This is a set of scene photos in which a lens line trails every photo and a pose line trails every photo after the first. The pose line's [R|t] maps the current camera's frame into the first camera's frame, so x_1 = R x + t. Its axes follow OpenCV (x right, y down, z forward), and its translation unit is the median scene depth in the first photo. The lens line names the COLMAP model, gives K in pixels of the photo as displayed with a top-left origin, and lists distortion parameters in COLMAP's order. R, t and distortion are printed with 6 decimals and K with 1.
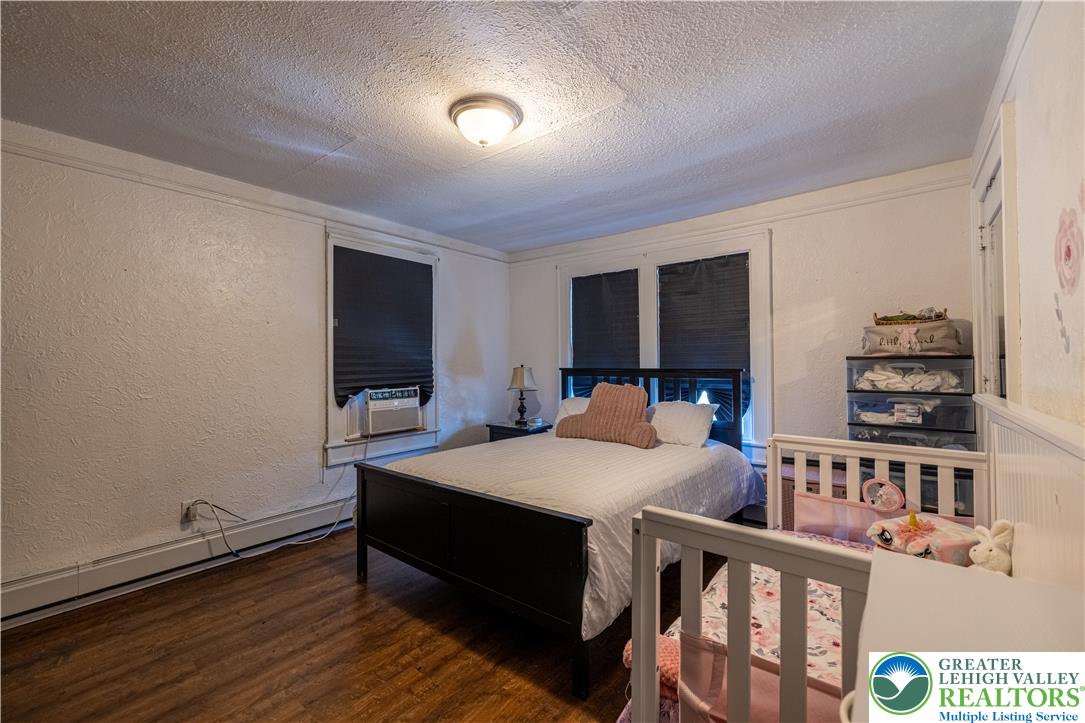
lens RADIAL K [[455.2, 0, 538.2], [0, 455.2, 362.3], [0, 0, 1]] dist [0.005797, 0.000324]
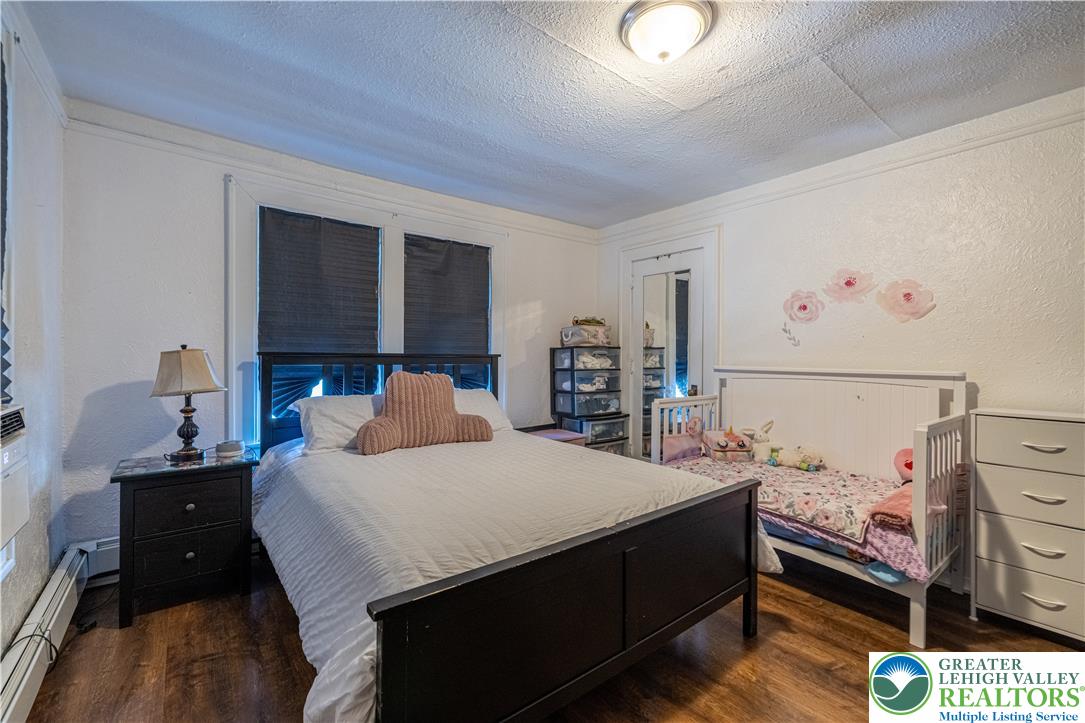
lens RADIAL K [[455.2, 0, 539.0], [0, 455.2, 359.2], [0, 0, 1]] dist [0.005797, 0.000324]
pose [[0.229510, -0.000647, 0.973306, -0.606962], [-0.011109, 0.999933, 0.003285, 0.021469], [-0.973243, -0.011566, 0.229487, 0.669123]]
